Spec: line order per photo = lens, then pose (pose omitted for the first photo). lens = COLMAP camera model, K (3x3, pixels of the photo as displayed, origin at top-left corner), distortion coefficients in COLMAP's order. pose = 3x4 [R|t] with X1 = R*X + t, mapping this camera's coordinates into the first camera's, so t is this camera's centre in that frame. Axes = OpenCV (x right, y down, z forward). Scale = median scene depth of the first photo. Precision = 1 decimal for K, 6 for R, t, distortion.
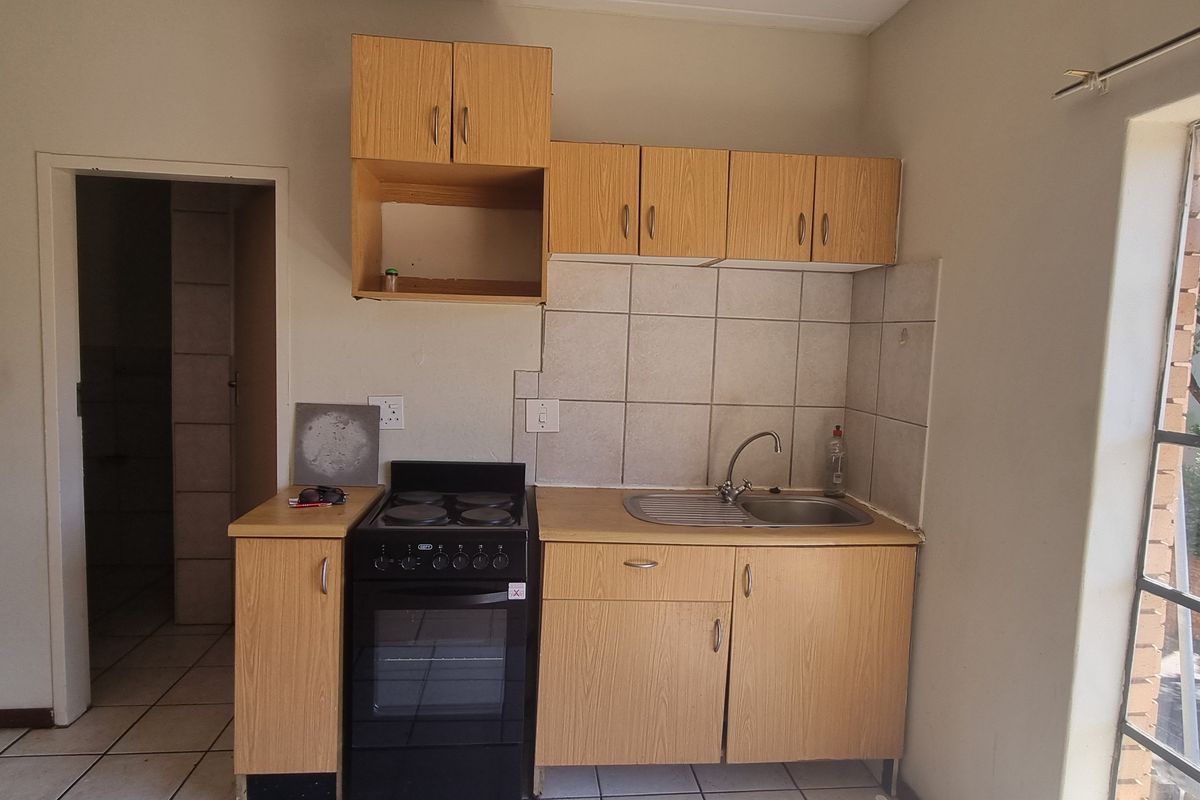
lens RADIAL K [[715.9, 0, 605.7], [0, 715.9, 400.9], [0, 0, 1]] dist [-0.000749, 0.000315]
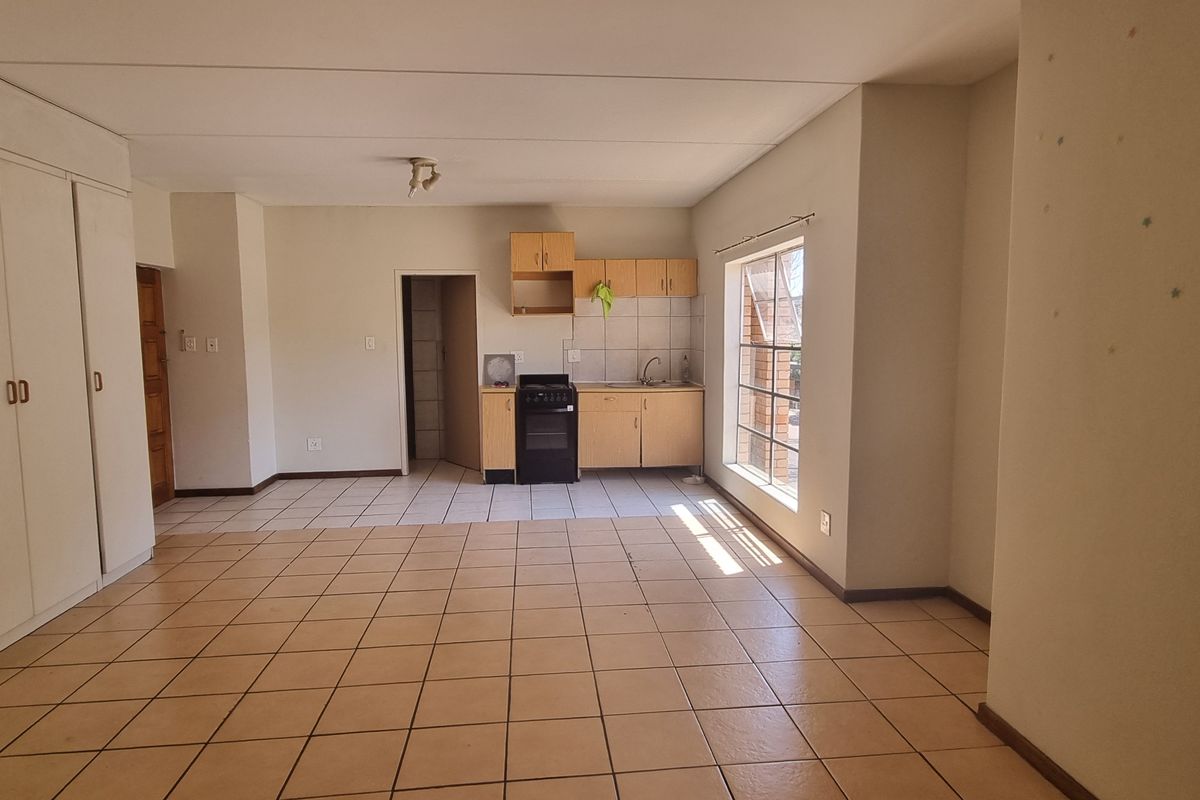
lens RADIAL K [[715.9, 0, 605.7], [0, 715.9, 400.9], [0, 0, 1]] dist [-0.000749, 0.000315]
pose [[0.998995, -0.042515, -0.014188, 0.069731], [0.042708, 0.998995, 0.013595, 0.180827], [0.013596, -0.014187, 0.999807, -1.932263]]
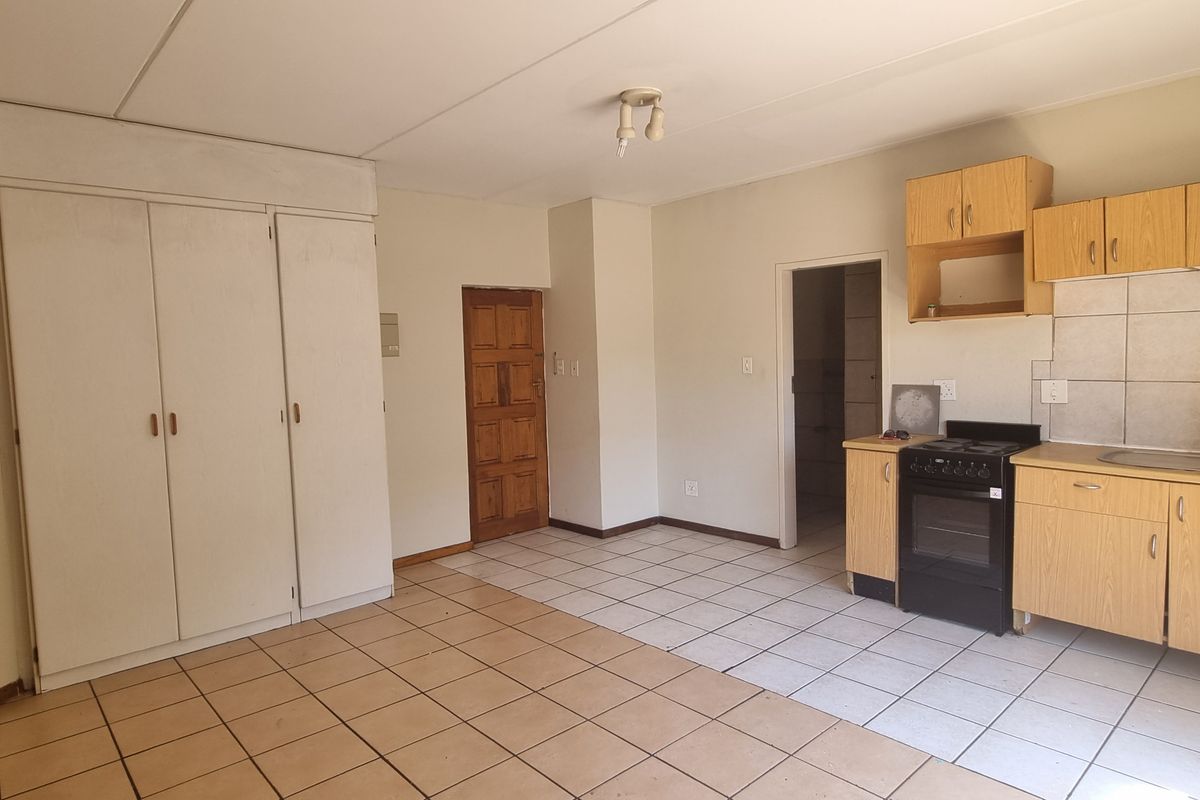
lens RADIAL K [[715.9, 0, 605.7], [0, 715.9, 400.9], [0, 0, 1]] dist [-0.000749, 0.000315]
pose [[0.582539, 0.003556, -0.812795, 0.628250], [-0.018069, 0.999800, -0.008575, 0.077176], [0.812602, 0.019682, 0.582487, -0.626183]]
